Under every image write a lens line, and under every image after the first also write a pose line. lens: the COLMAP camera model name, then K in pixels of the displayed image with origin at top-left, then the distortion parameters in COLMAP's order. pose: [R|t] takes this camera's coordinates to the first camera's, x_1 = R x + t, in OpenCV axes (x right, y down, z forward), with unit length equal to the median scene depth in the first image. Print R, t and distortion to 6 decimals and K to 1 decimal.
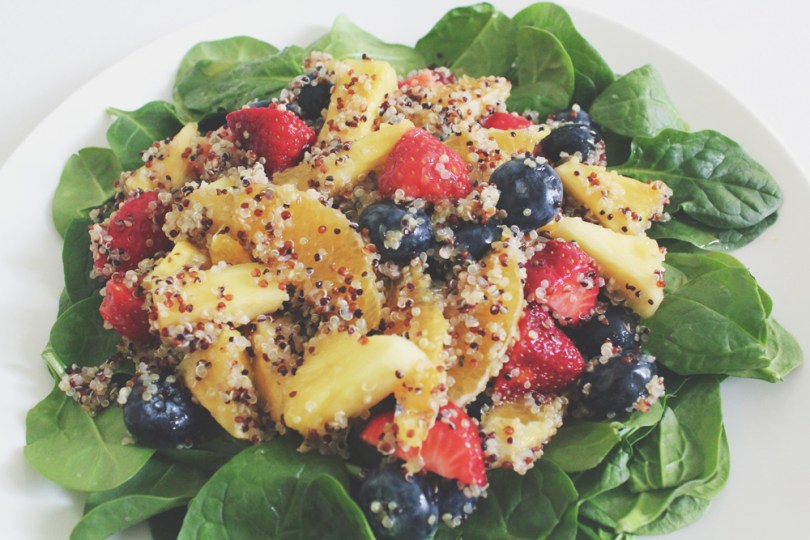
lens RADIAL K [[788.7, 0, 405.0], [0, 788.7, 270.0], [0, 0, 1]] dist [-0.130909, 0.106689]
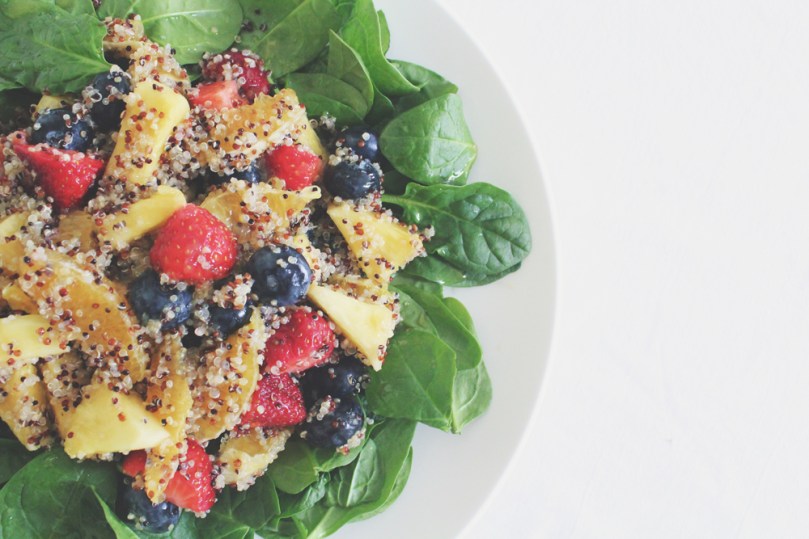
lens RADIAL K [[787.8, 0, 404.5], [0, 787.8, 269.5], [0, 0, 1]] dist [-0.130909, 0.106689]
pose [[0.983770, 0.108109, 0.143212, 0.178594], [-0.165600, 0.854341, 0.492625, -0.746565], [-0.069095, -0.508345, 0.858377, 0.002893]]
